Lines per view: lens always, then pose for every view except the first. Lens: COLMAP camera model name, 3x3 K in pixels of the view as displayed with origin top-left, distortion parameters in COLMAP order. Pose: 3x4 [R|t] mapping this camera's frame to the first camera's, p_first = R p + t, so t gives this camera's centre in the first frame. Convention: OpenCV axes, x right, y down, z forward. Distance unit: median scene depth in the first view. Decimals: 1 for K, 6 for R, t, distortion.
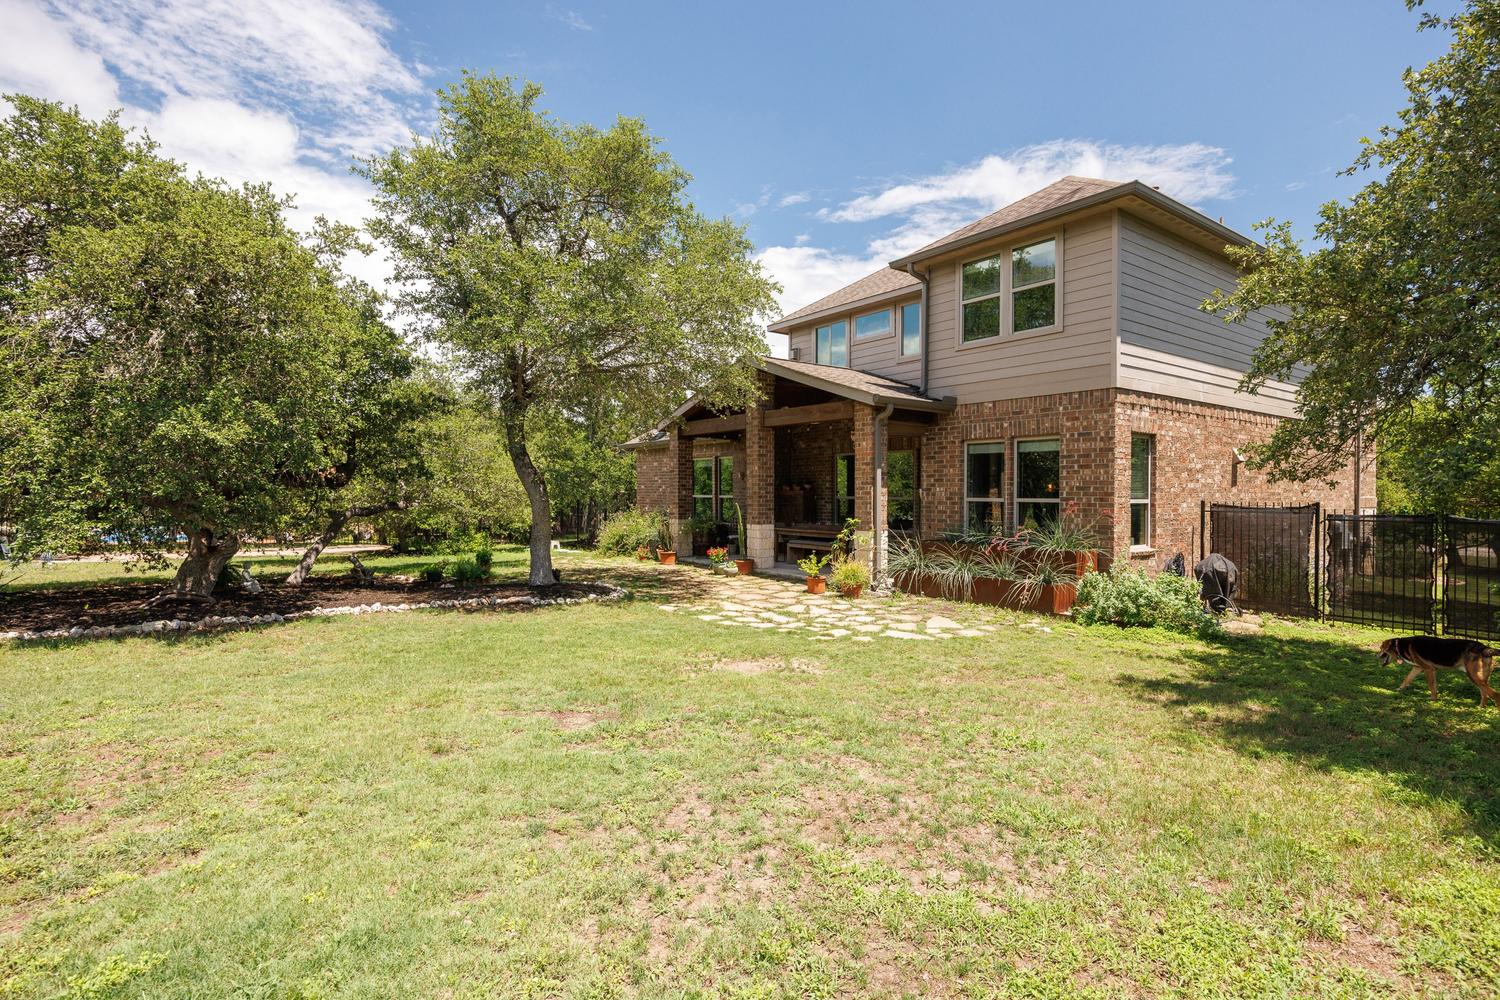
lens RADIAL K [[739.3, 0, 752.3], [0, 739.3, 500.0], [0, 0, 1]] dist [0.000823, 0.000025]
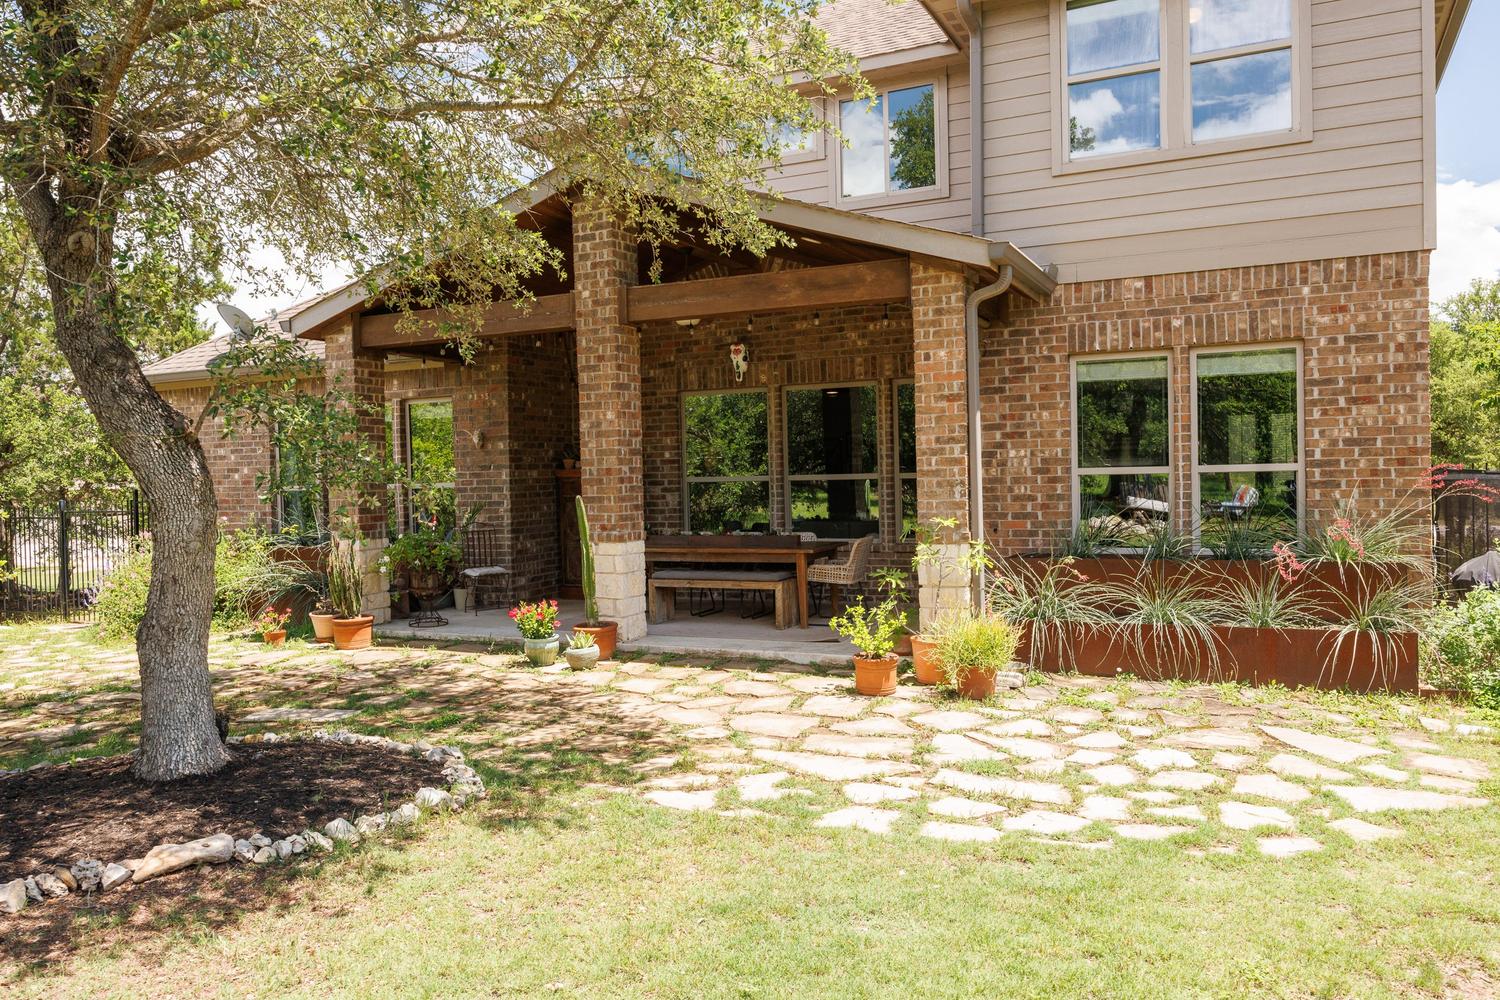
lens RADIAL K [[1106.3, 0, 746.5], [0, 1106.3, 496.6], [0, 0, 1]] dist [0.000297, 0.000963]
pose [[0.887171, -0.035936, 0.460039, -0.273372], [0.032417, 0.999353, 0.015550, -0.002881], [-0.460300, 0.001117, 0.887763, 0.451363]]
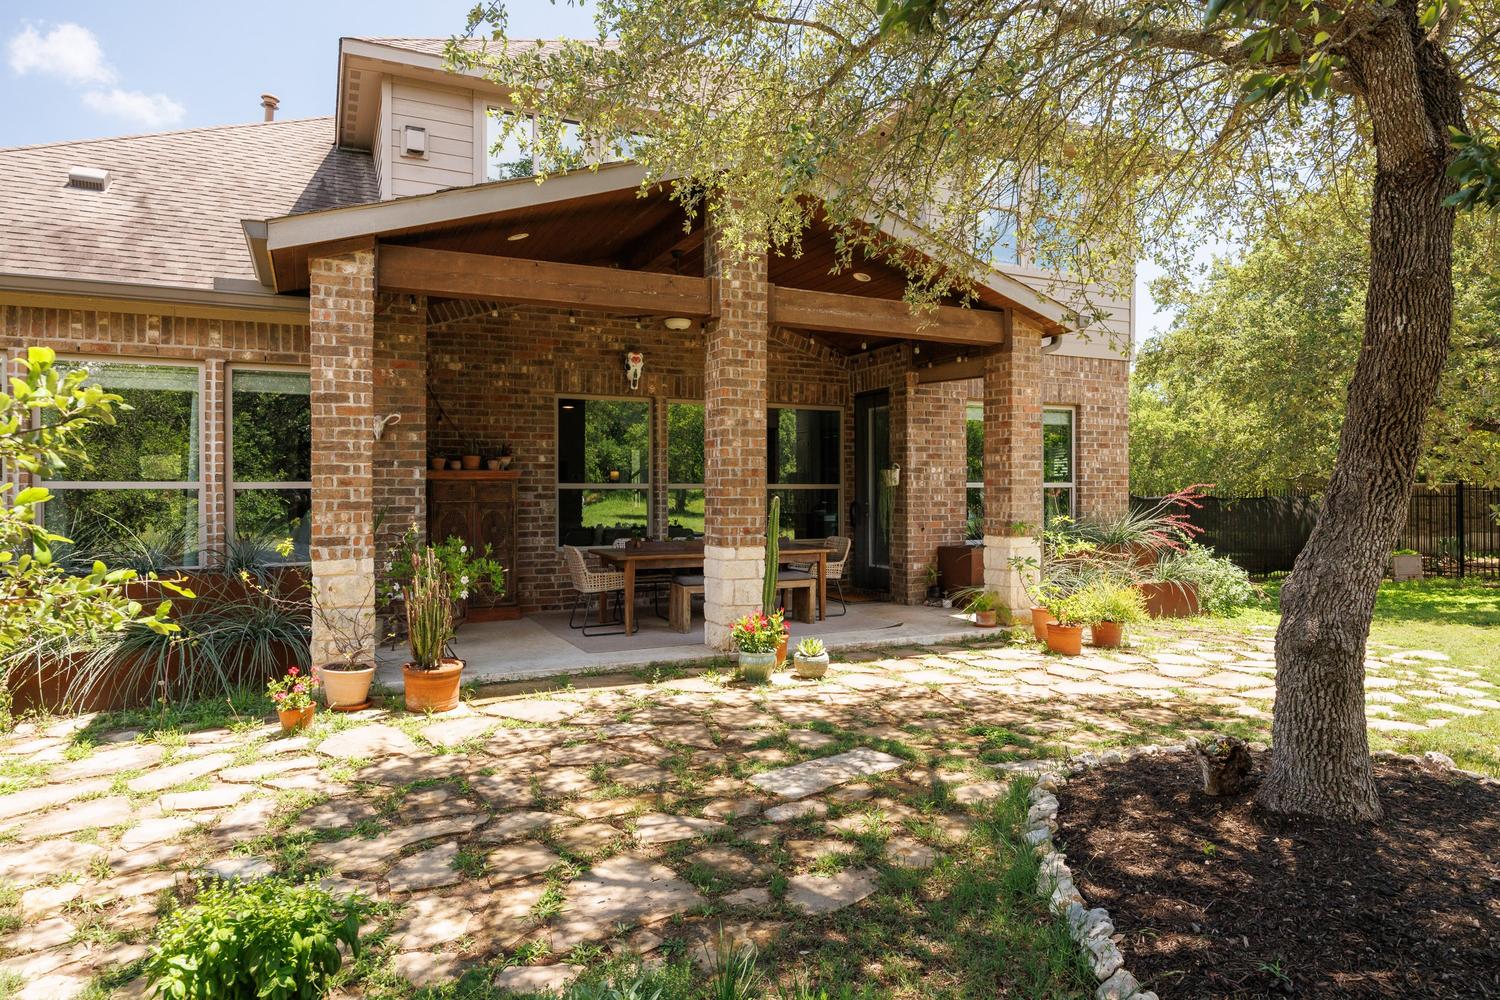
lens RADIAL K [[907.4, 0, 751.6], [0, 907.4, 494.4], [0, 0, 1]] dist [-0.005745, -0.000263]
pose [[0.182671, -0.012443, 0.983095, -0.610608], [0.011130, 0.999882, 0.010588, -0.003368], [-0.983111, 0.009008, 0.182788, 1.090146]]
